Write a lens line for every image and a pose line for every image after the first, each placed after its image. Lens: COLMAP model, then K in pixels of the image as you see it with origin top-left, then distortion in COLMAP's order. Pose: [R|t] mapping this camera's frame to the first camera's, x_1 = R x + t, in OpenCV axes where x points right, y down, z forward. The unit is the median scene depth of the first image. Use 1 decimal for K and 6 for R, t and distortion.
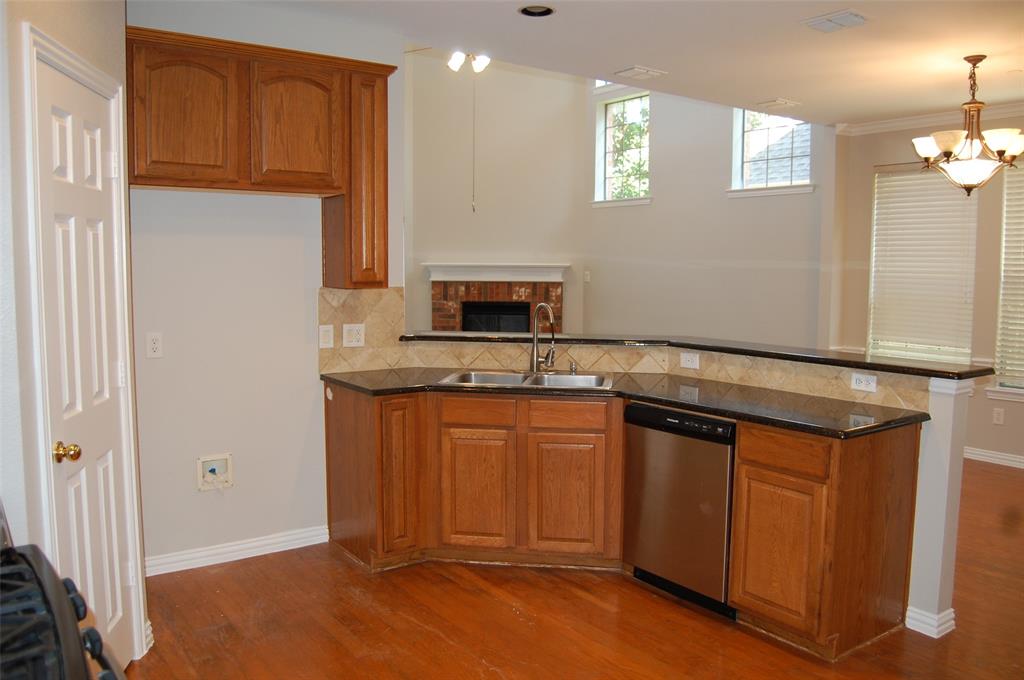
lens RADIAL K [[802.8, 0, 504.9], [0, 802.8, 340.8], [0, 0, 1]] dist [-0.090970, 0.031595]
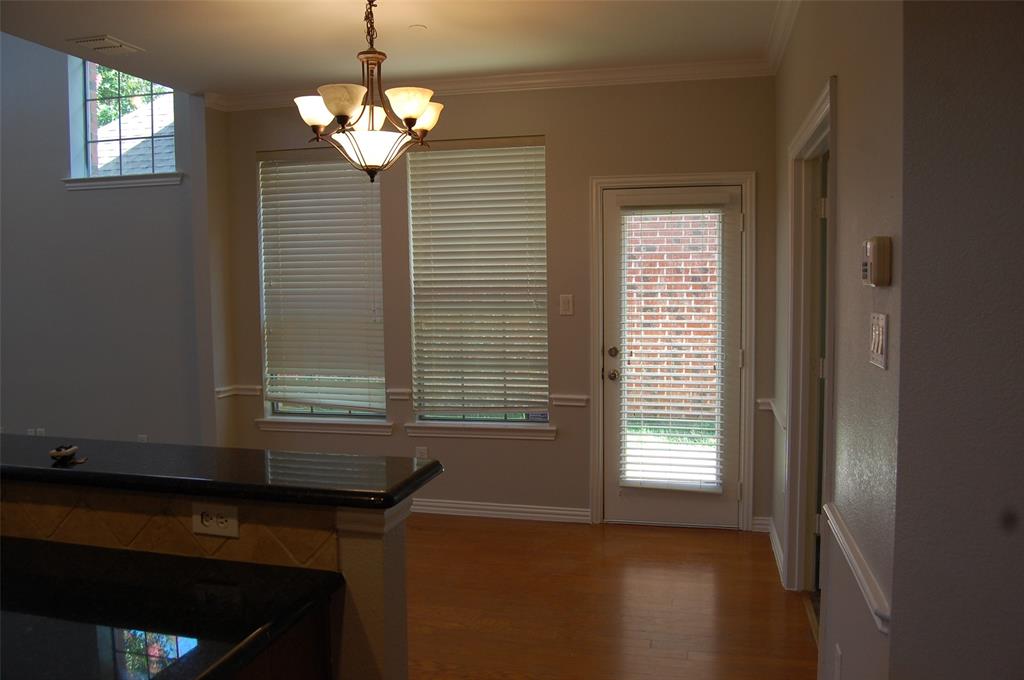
lens RADIAL K [[802.8, 0, 510.6], [0, 802.8, 335.9], [0, 0, 1]] dist [-0.090970, 0.031595]
pose [[0.758231, -0.060216, 0.649199, 0.159130], [0.074964, 0.997174, 0.004938, -0.028942], [-0.647662, 0.044923, 0.760603, 0.281029]]
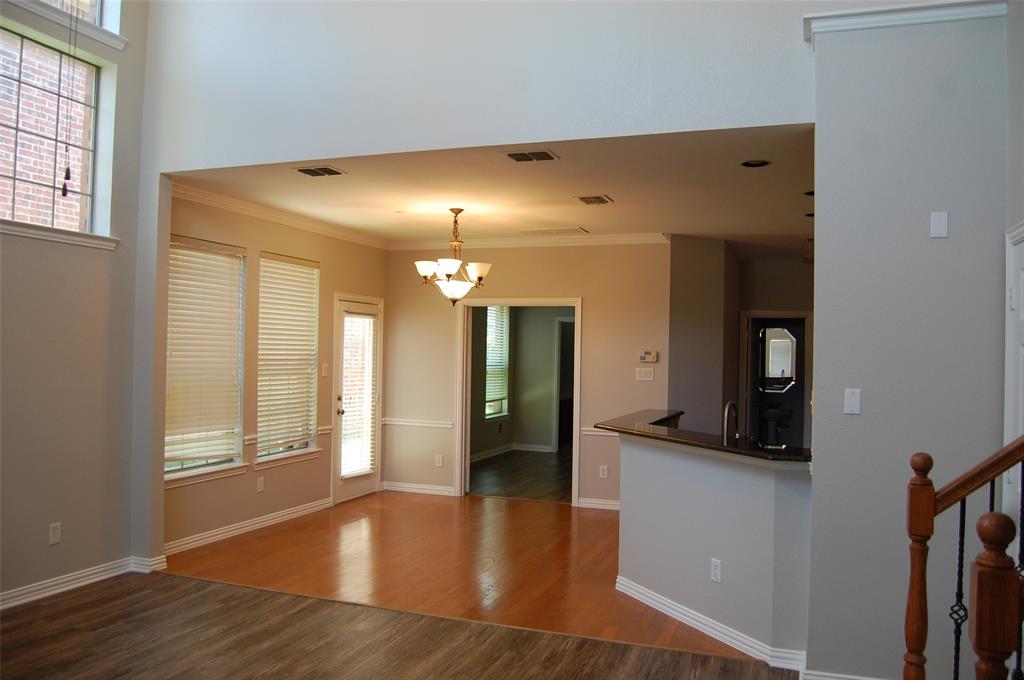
lens RADIAL K [[802.8, 0, 515.0], [0, 802.8, 339.2], [0, 0, 1]] dist [-0.090970, 0.031595]
pose [[-0.558514, -0.004915, 0.829480, -0.508291], [0.053161, 0.997715, 0.041706, -0.138923], [-0.827790, 0.067390, -0.556977, 1.322874]]
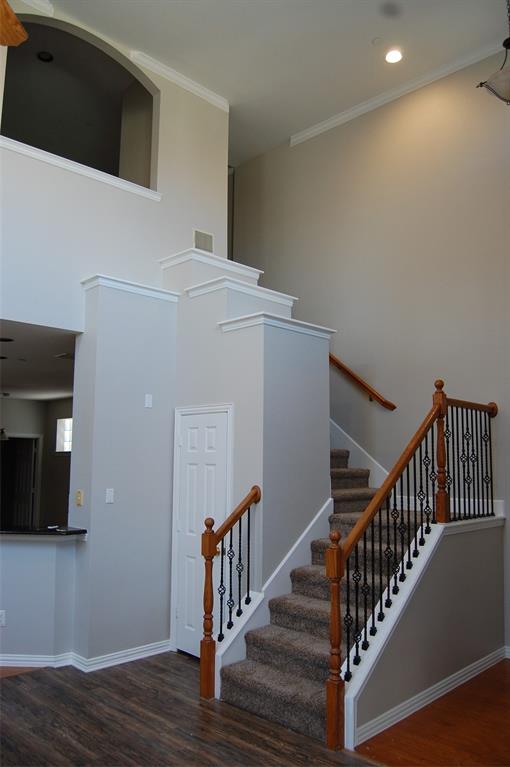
lens RADIAL K [[601.3, 0, 254.8], [0, 601.3, 386.1], [0, 0, 1]] dist [-0.090970, 0.031595]
pose [[-0.985799, -0.034491, -0.164350, -0.204836], [-0.028830, 0.998910, -0.036707, -0.177815], [0.165437, -0.031447, -0.985719, 1.614661]]
